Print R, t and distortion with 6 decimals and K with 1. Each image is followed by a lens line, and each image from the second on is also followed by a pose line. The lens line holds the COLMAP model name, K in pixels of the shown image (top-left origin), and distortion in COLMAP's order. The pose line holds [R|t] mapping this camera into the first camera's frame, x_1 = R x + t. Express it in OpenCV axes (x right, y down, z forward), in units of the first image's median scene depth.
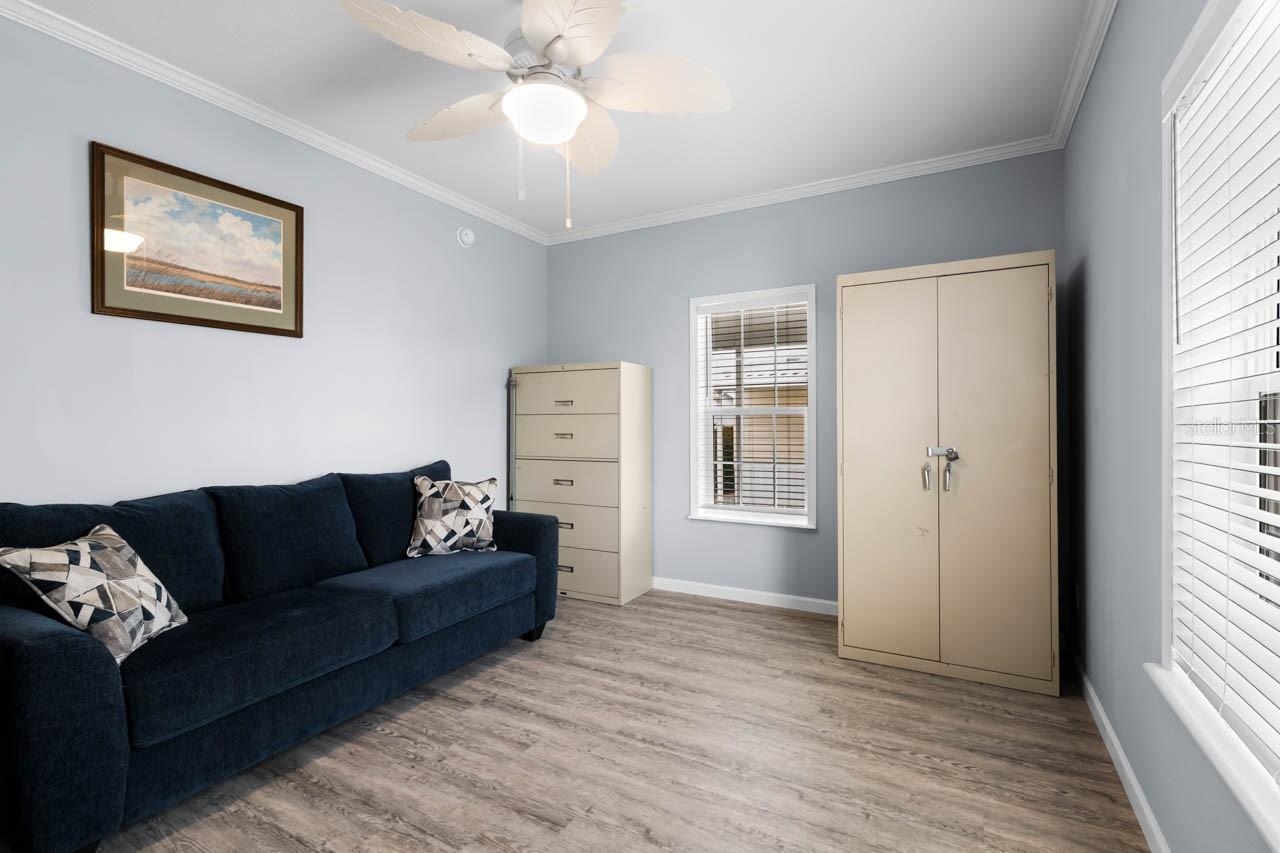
lens RADIAL K [[578.0, 0, 648.3], [0, 578.0, 423.3], [0, 0, 1]] dist [0.003511, -0.002565]
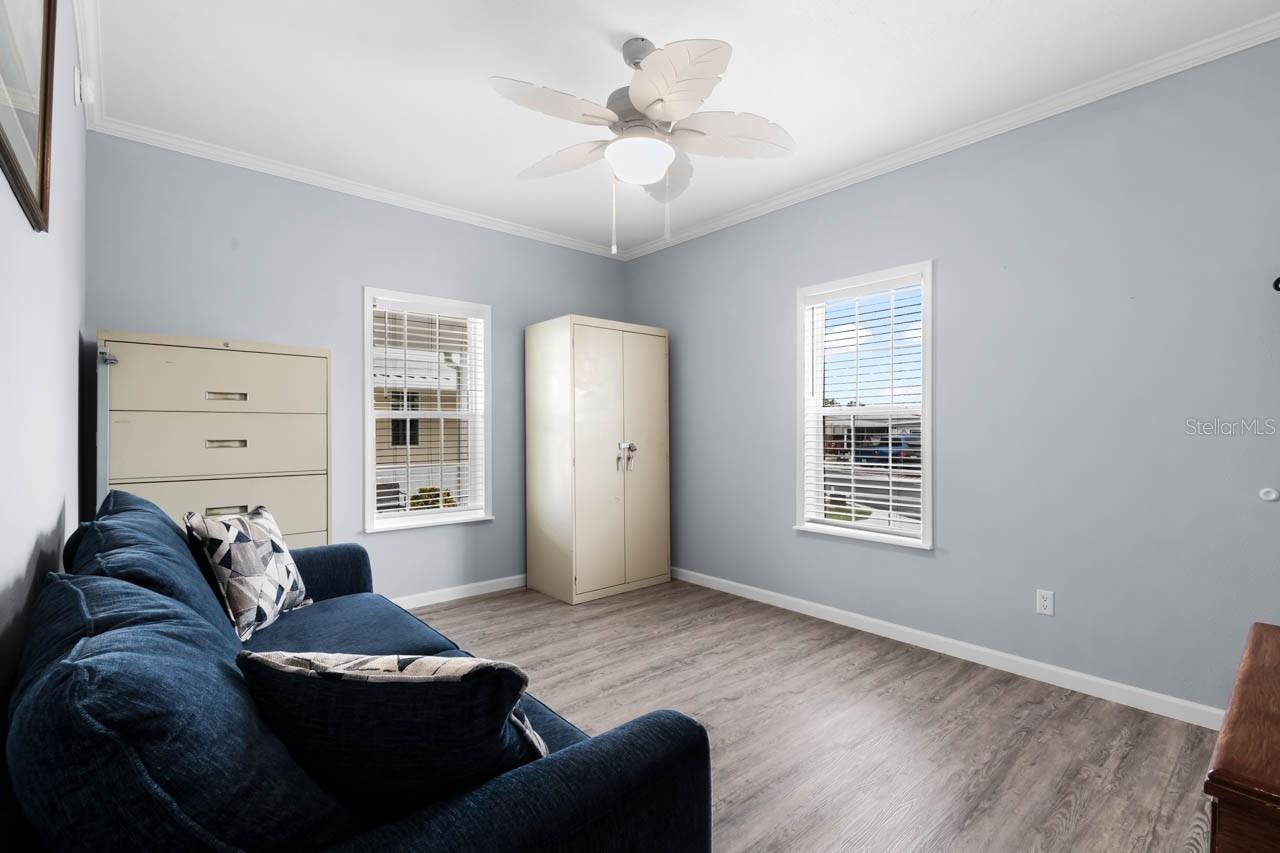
lens RADIAL K [[578.0, 0, 649.1], [0, 578.0, 430.1], [0, 0, 1]] dist [0.003511, -0.002565]
pose [[0.340405, 0.000441, 0.940279, -0.901953], [-0.001988, 0.999998, 0.000251, 0.006622], [-0.940277, -0.001954, 0.340405, 0.416458]]
